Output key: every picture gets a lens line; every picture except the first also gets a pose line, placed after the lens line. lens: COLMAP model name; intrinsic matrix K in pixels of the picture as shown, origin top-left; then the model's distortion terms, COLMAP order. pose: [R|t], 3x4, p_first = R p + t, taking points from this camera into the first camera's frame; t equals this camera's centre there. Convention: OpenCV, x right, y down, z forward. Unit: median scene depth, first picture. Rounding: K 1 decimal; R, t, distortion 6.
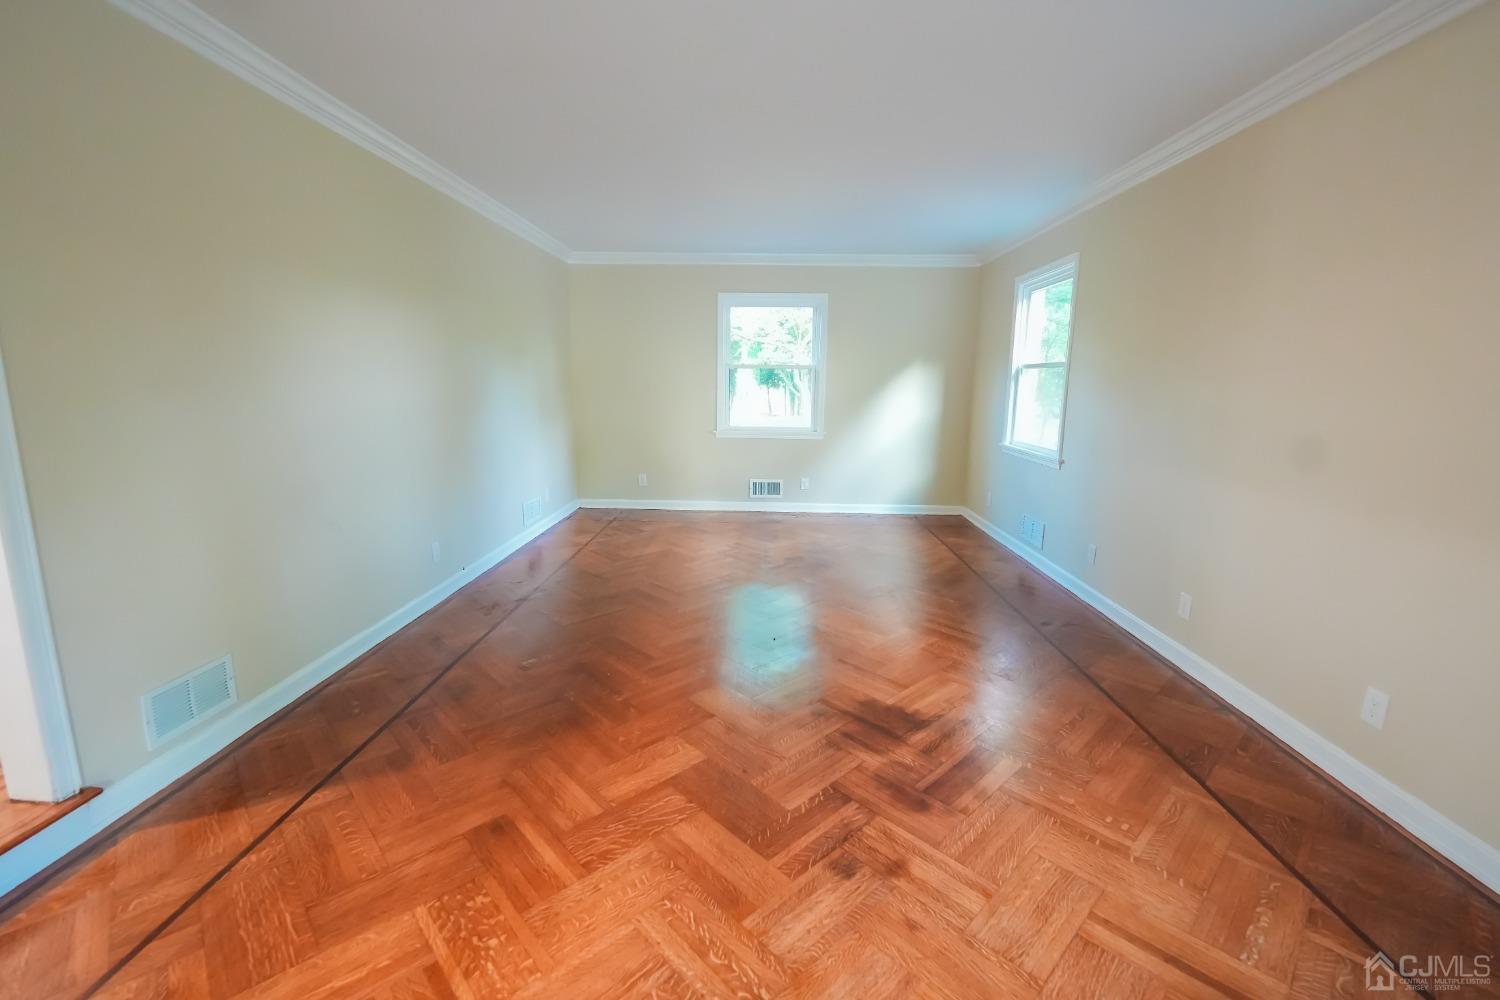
lens RADIAL K [[635.4, 0, 749.5], [0, 635.4, 494.4], [0, 0, 1]] dist [-0.001331, -0.006758]
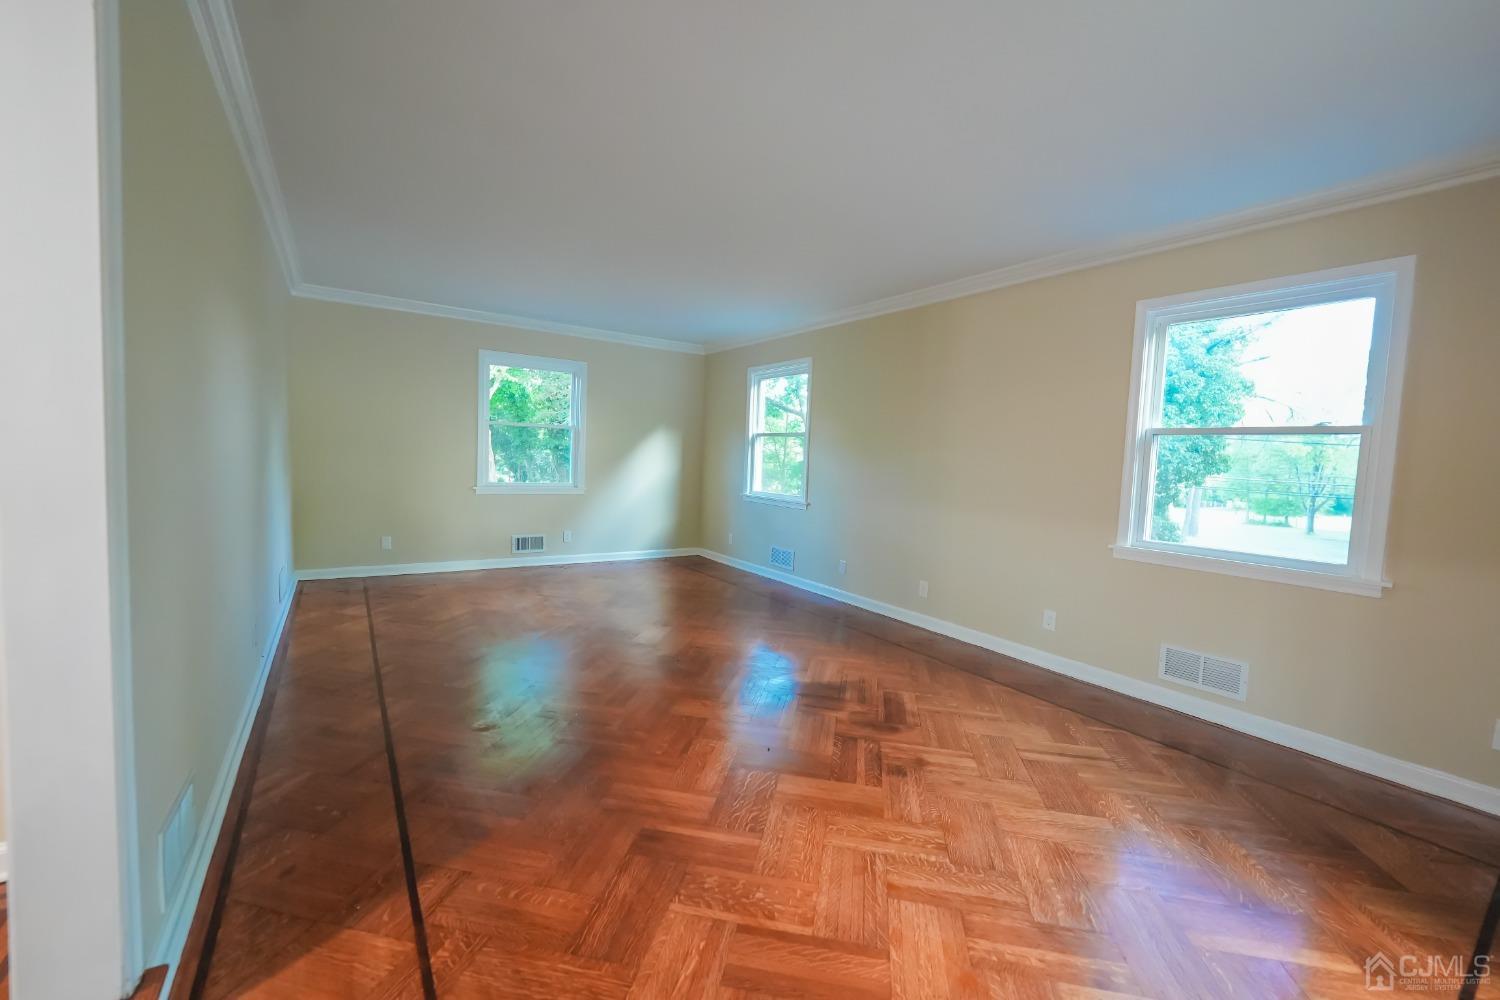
lens RADIAL K [[610.3, 0, 743.6], [0, 610.3, 504.1], [0, 0, 1]] dist [-0.001095, -0.004656]
pose [[0.810506, -0.023685, 0.585252, -0.730659], [0.072438, 0.995565, -0.060028, 0.031446], [-0.581234, 0.091048, 0.808627, 0.019817]]
